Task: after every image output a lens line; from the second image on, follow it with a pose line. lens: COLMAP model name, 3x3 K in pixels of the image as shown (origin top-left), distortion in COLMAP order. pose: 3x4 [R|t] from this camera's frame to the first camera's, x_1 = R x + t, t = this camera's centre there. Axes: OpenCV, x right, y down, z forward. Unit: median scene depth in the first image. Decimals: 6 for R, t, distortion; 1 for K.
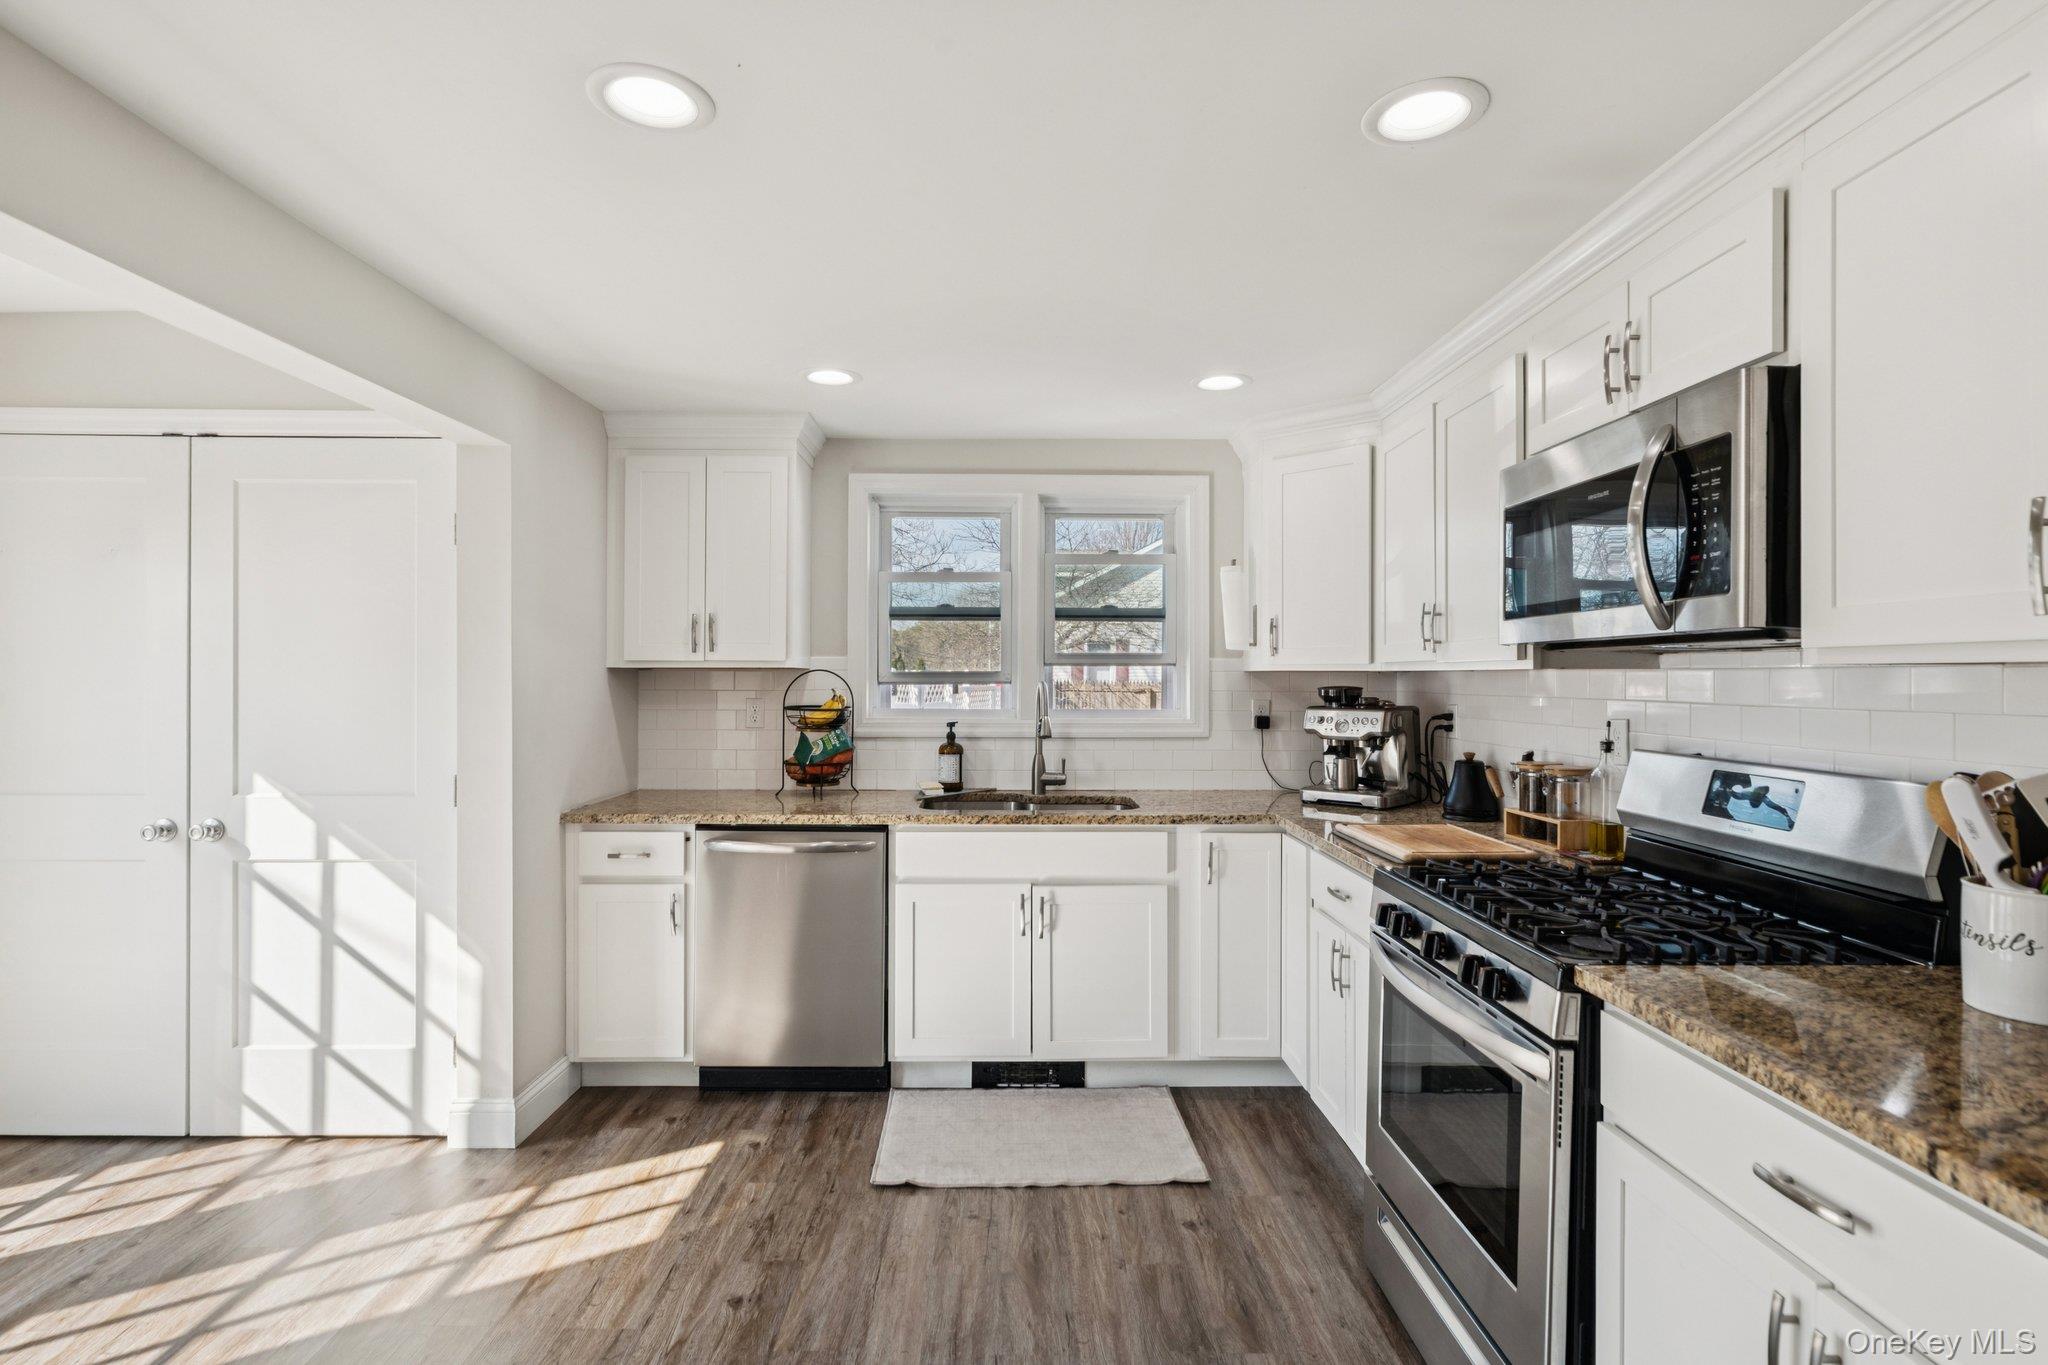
lens RADIAL K [[983.8, 0, 1022.1], [0, 983.8, 676.2], [0, 0, 1]] dist [0.003641, -0.002426]
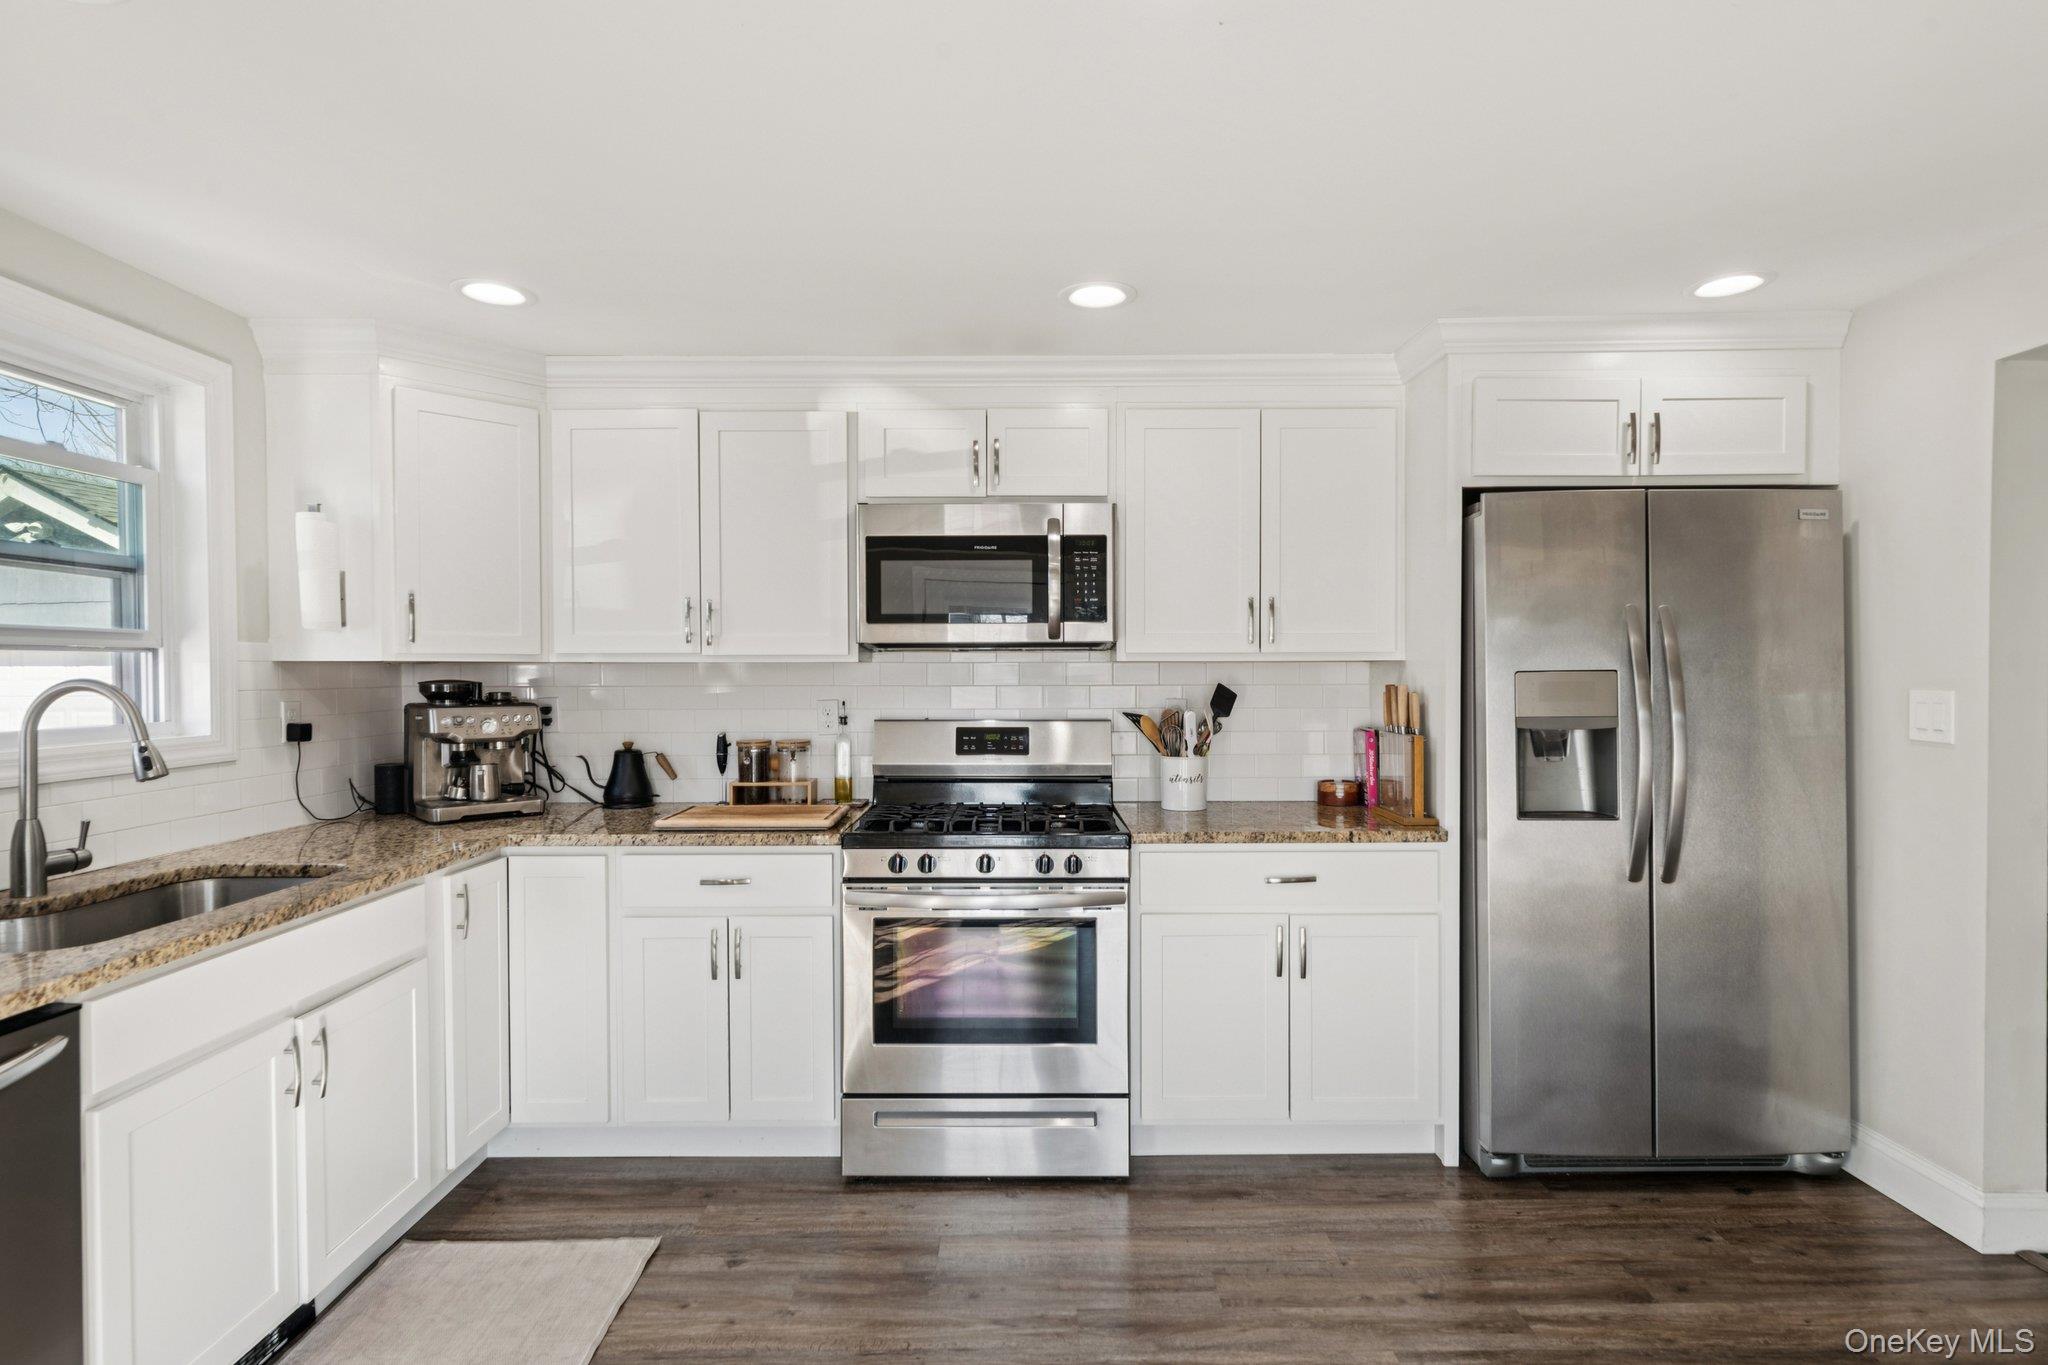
lens RADIAL K [[1061.3, 0, 1024.4], [0, 1061.3, 681.7], [0, 0, 1]] dist [0.004323, -0.003060]
pose [[0.011476, -0.013074, 0.999849, -0.615840], [0.000710, 0.999914, 0.013067, 0.000417], [-0.999934, 0.000560, 0.011484, 0.543126]]
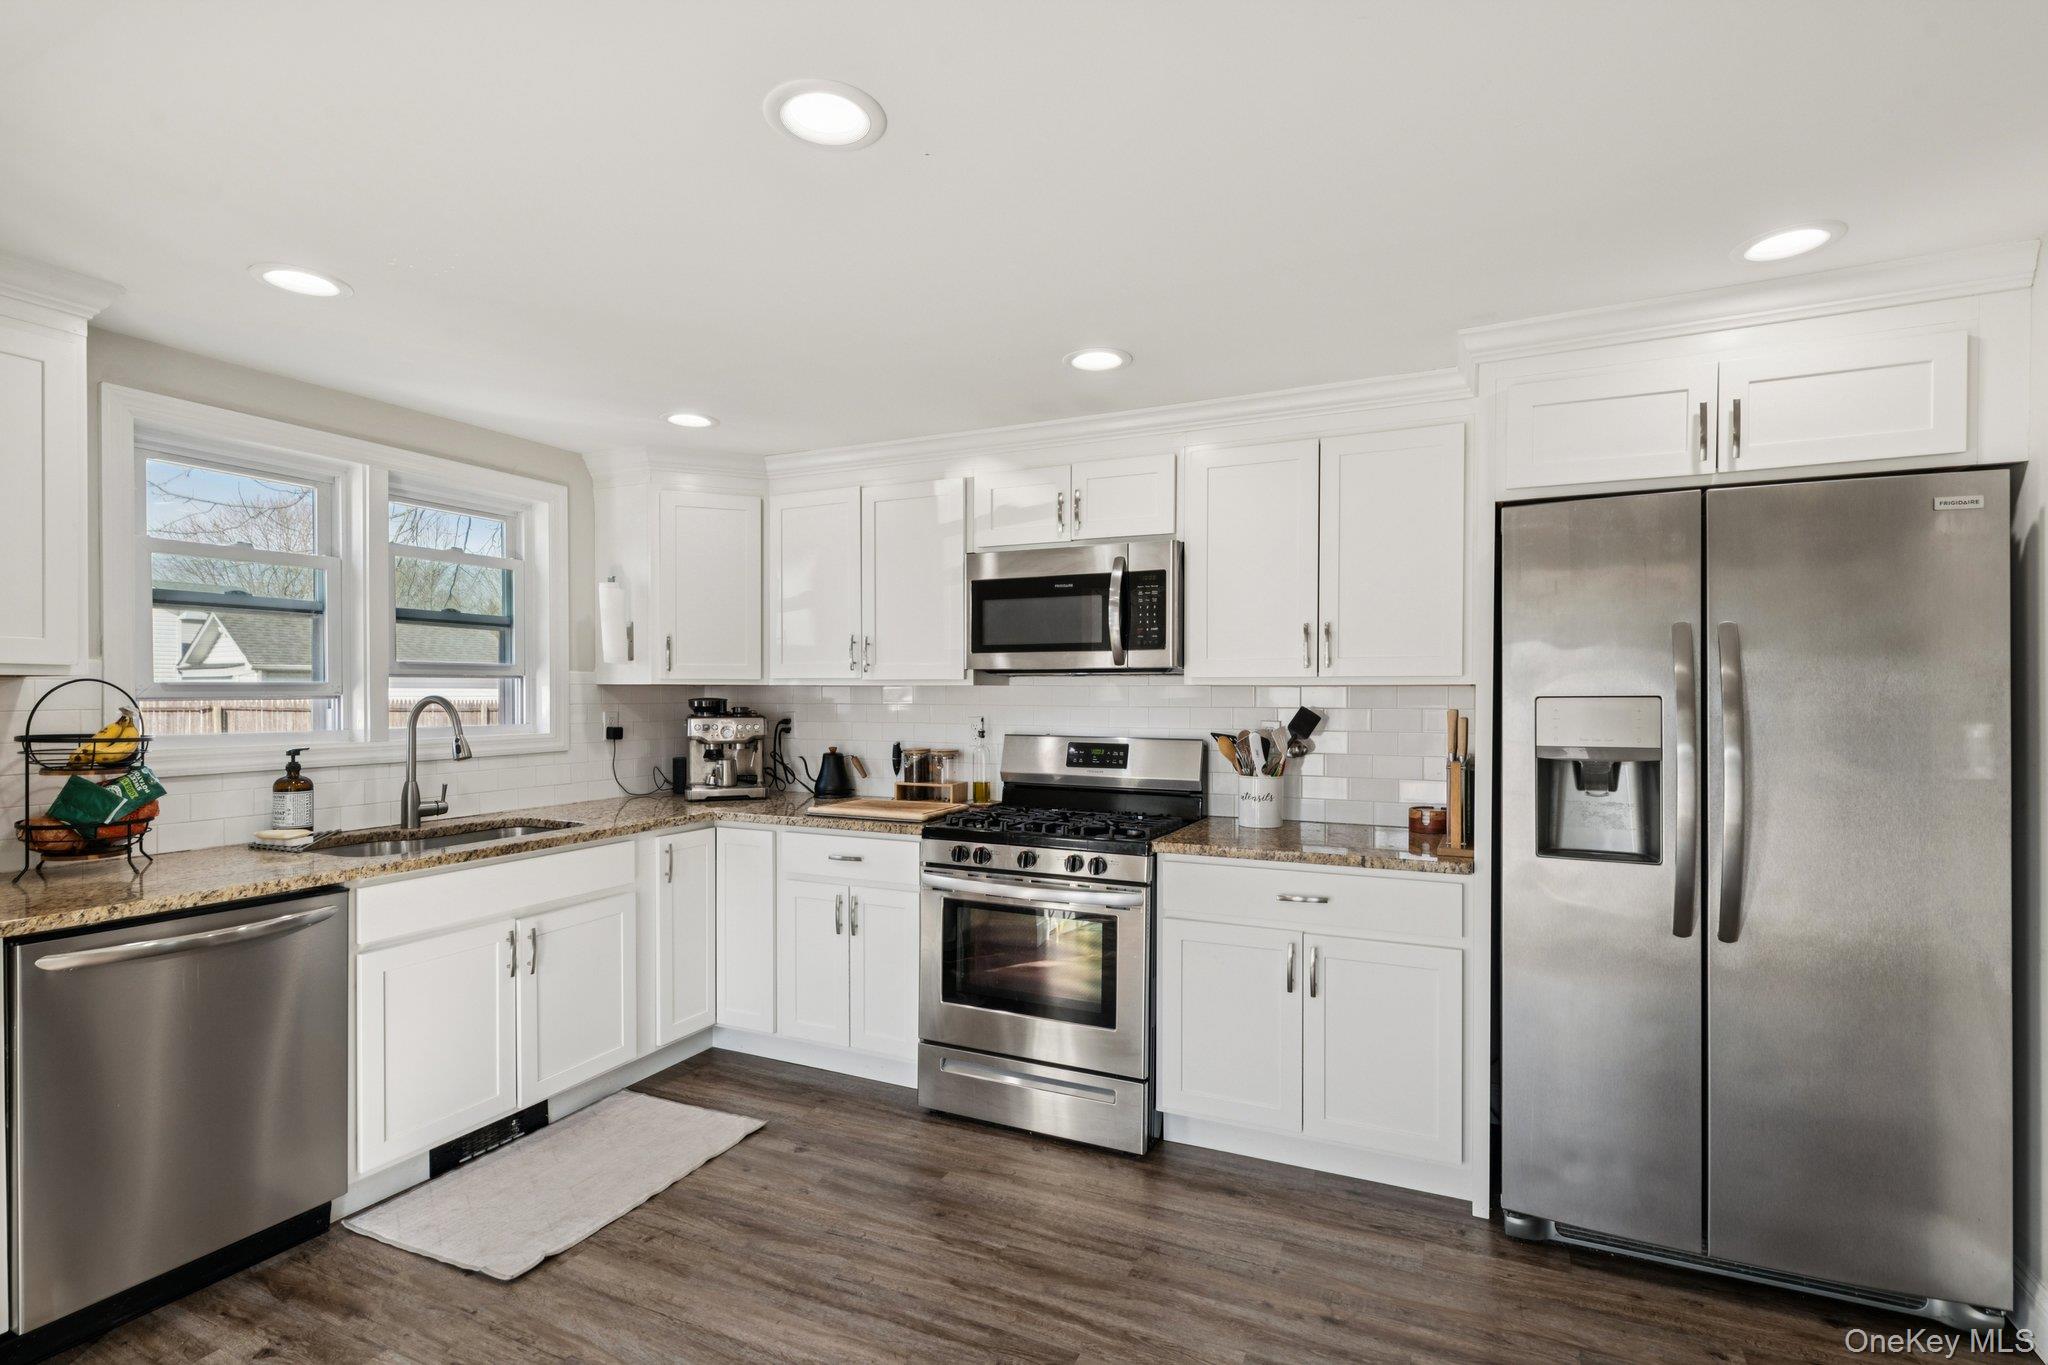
lens RADIAL K [[983.8, 0, 1020.5], [0, 983.8, 691.9], [0, 0, 1]] dist [0.003641, -0.002426]
pose [[0.441615, -0.003355, 0.897198, -0.590239], [-0.001633, 0.999988, 0.004543, -0.002784], [-0.897203, -0.003471, 0.441604, 0.179038]]
